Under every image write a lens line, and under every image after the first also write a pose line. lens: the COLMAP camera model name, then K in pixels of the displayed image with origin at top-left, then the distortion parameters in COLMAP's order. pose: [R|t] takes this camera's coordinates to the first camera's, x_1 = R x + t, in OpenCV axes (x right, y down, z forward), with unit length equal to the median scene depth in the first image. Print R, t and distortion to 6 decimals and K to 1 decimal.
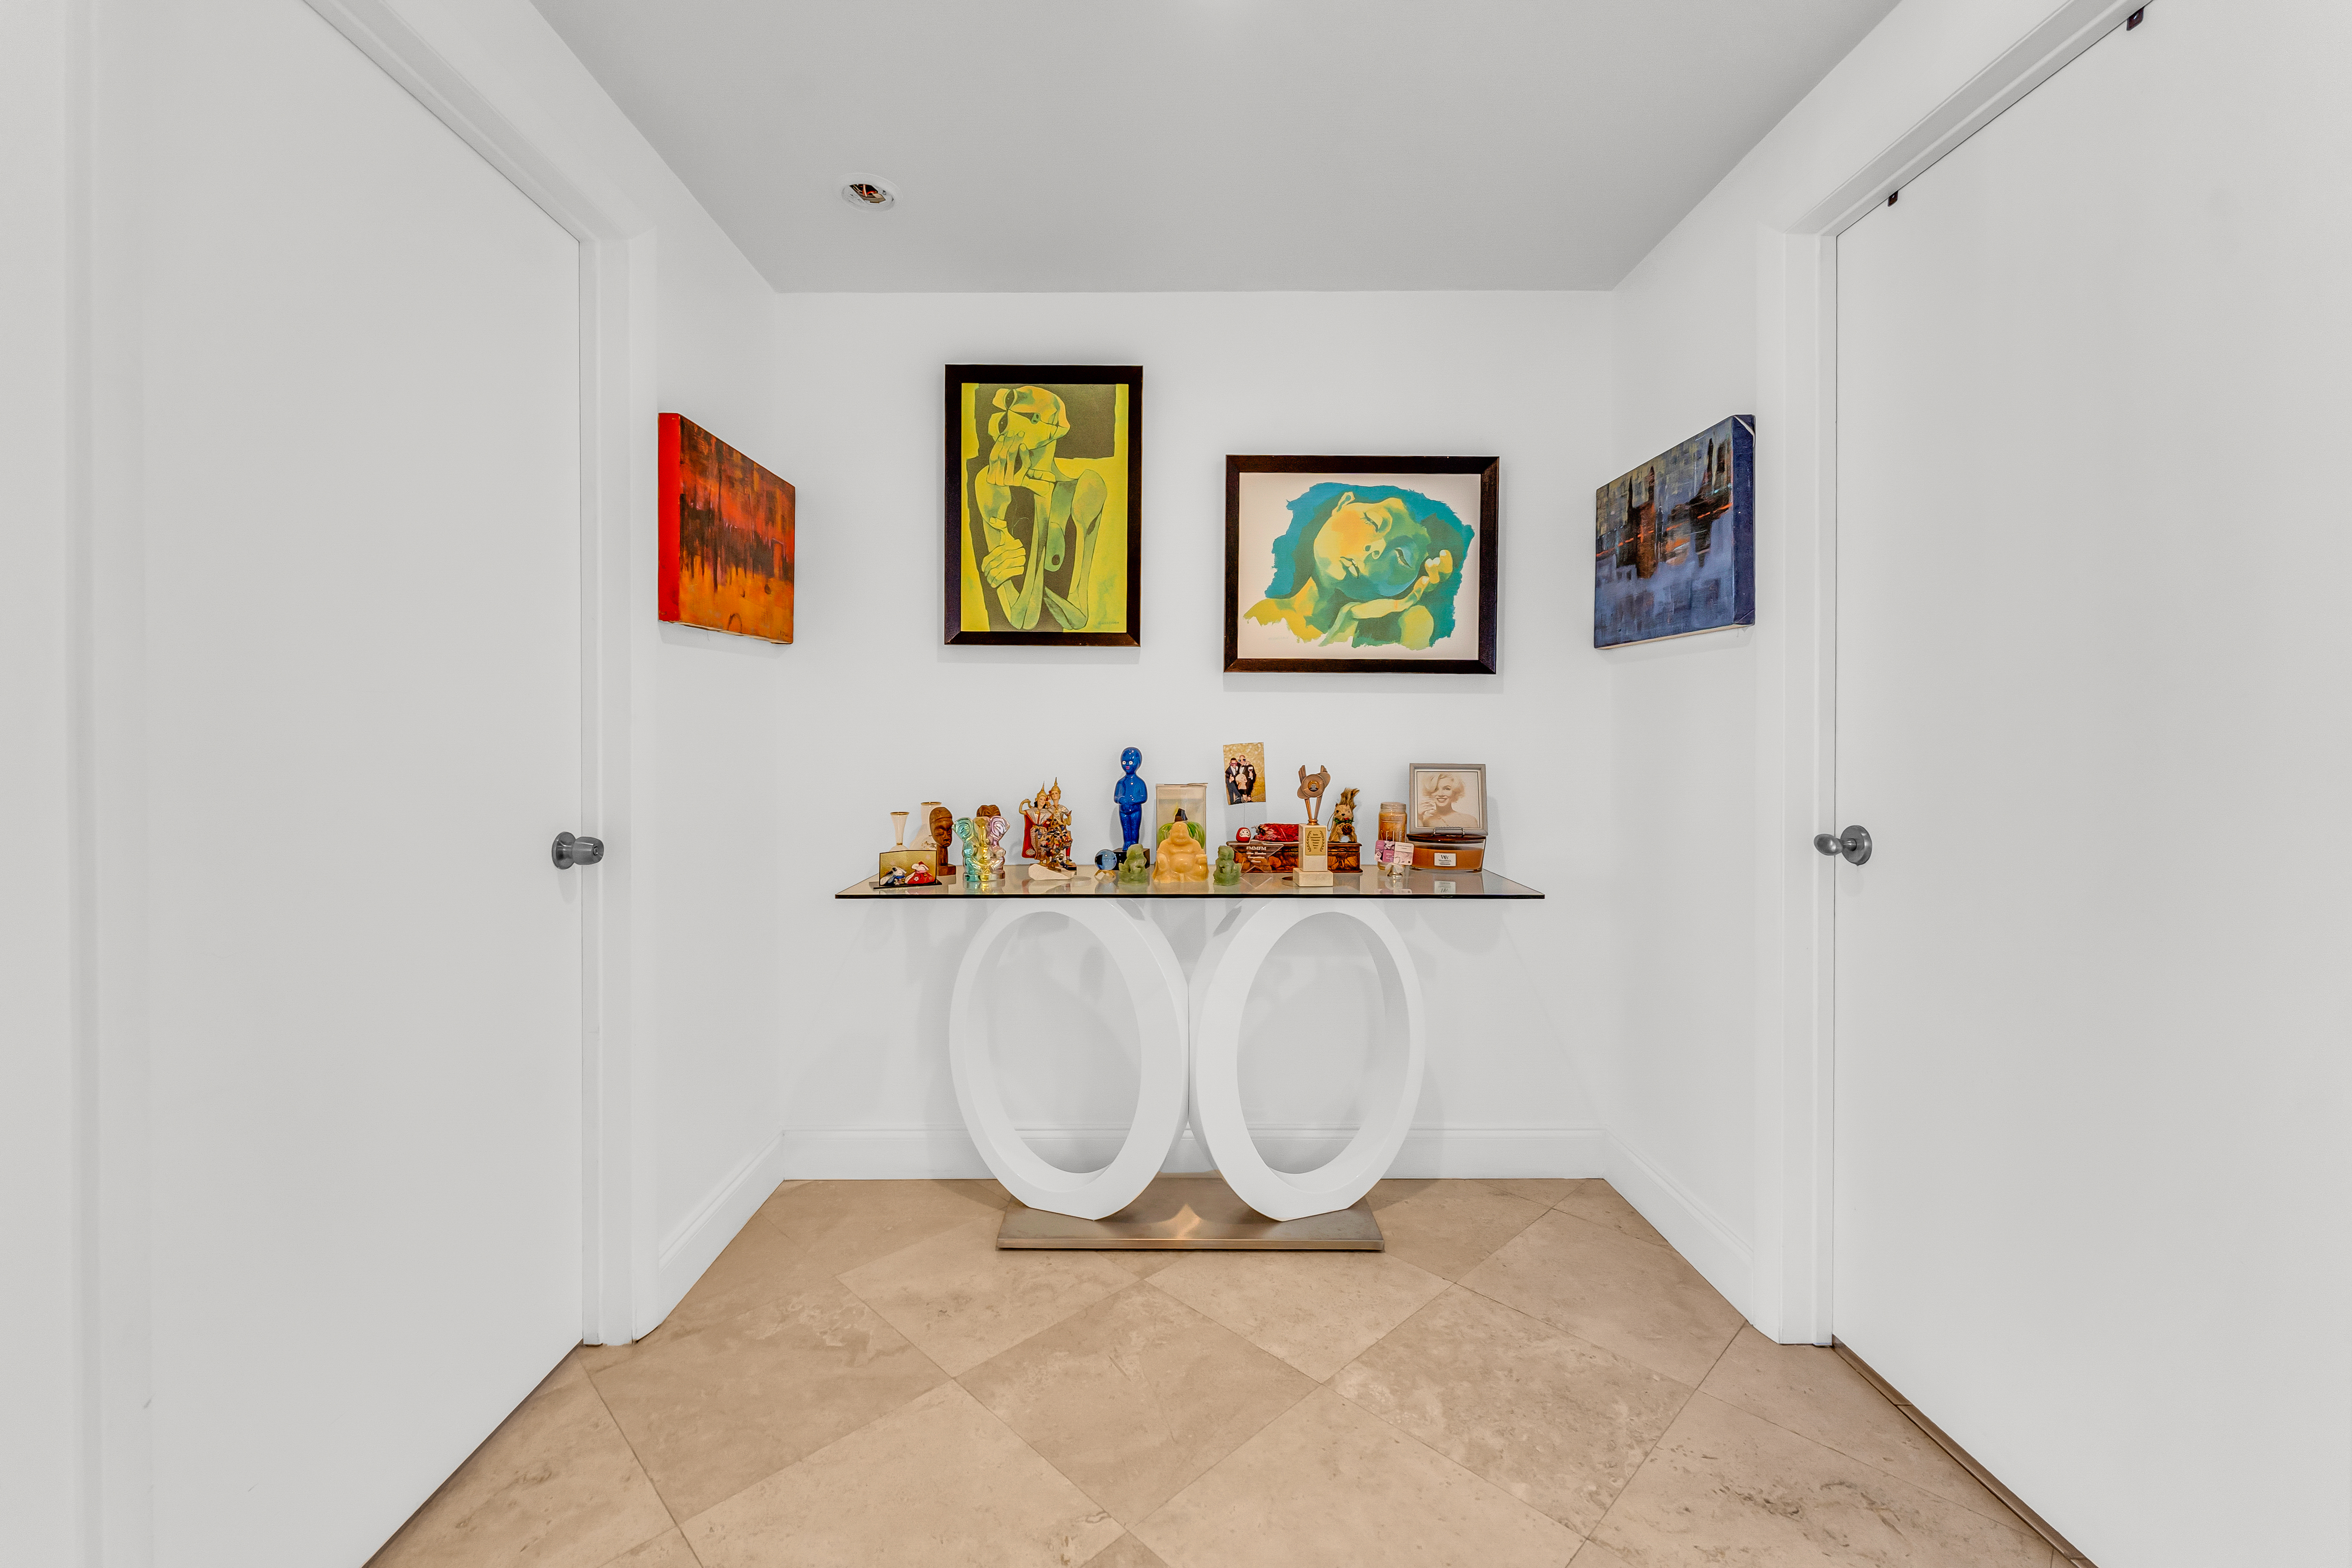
lens RADIAL K [[961.3, 0, 1160.7], [0, 961.3, 750.3], [0, 0, 1]] dist [0.001503, -0.001199]
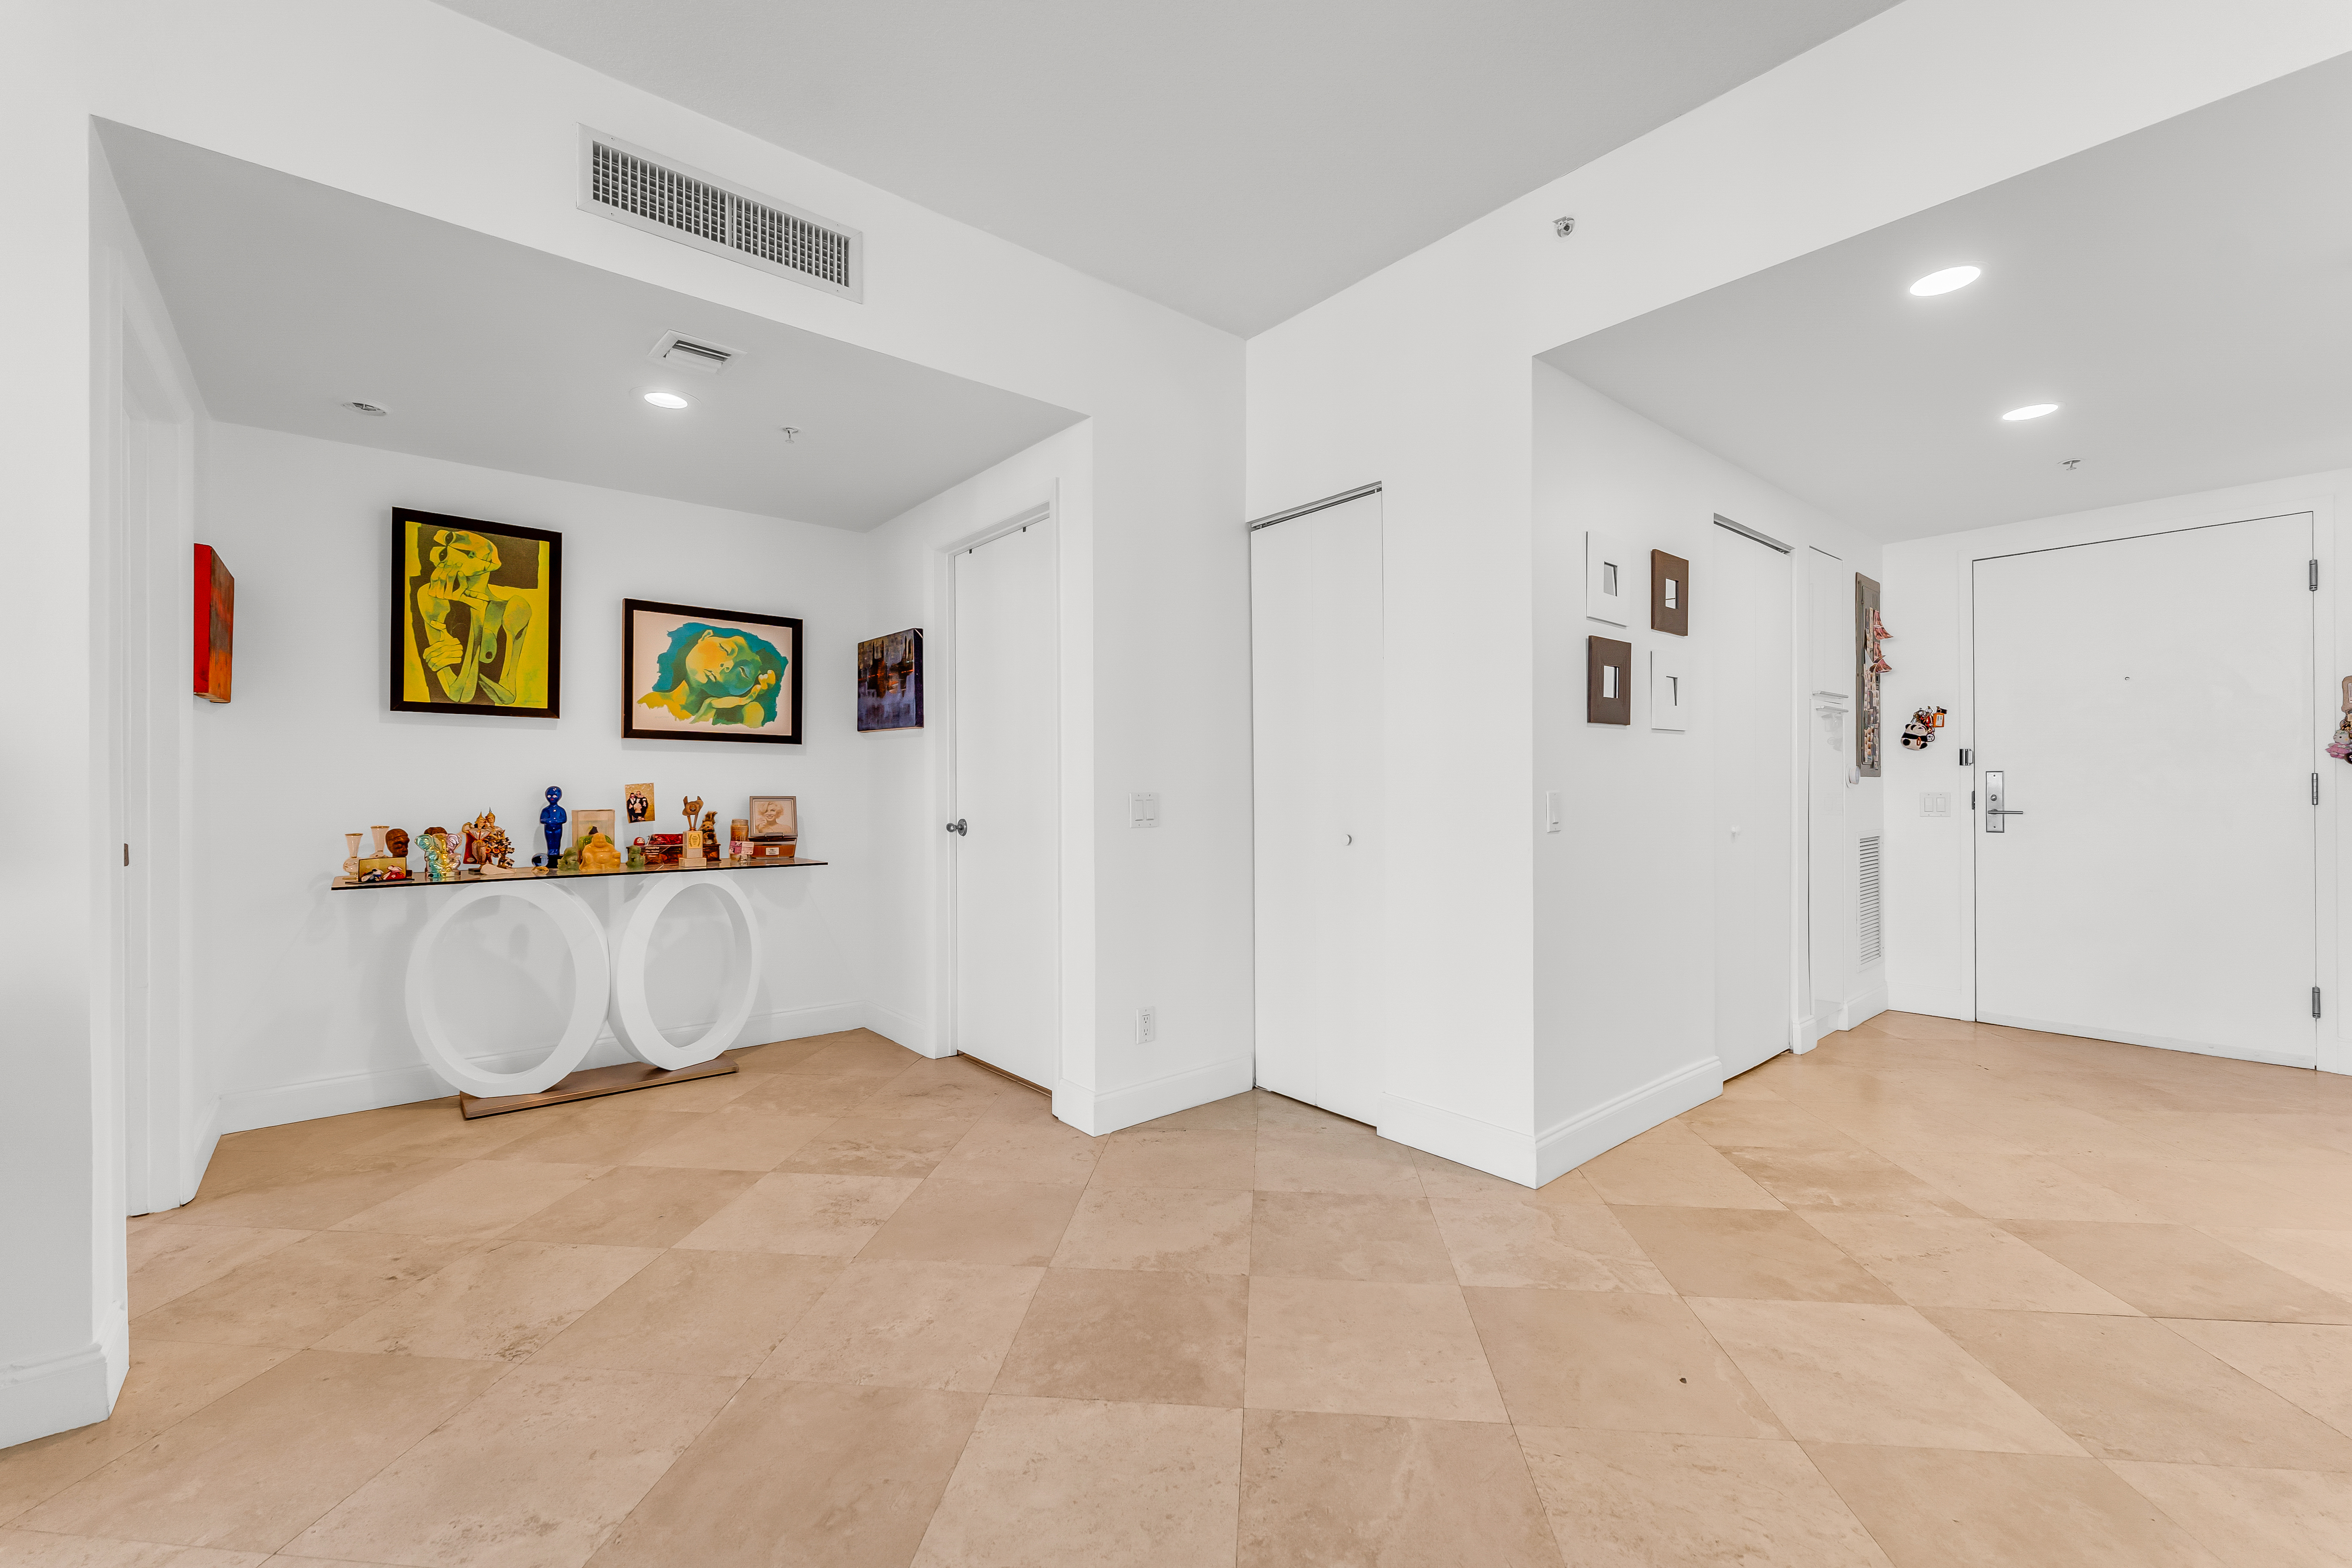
lens RADIAL K [[961.3, 0, 1176.0], [0, 961.3, 791.4], [0, 0, 1]] dist [0.001503, -0.001199]
pose [[0.763266, -0.001785, 0.646082, -0.259765], [0.009875, 0.999912, -0.008904, 0.028207], [-0.646009, 0.013176, 0.763216, -0.768059]]
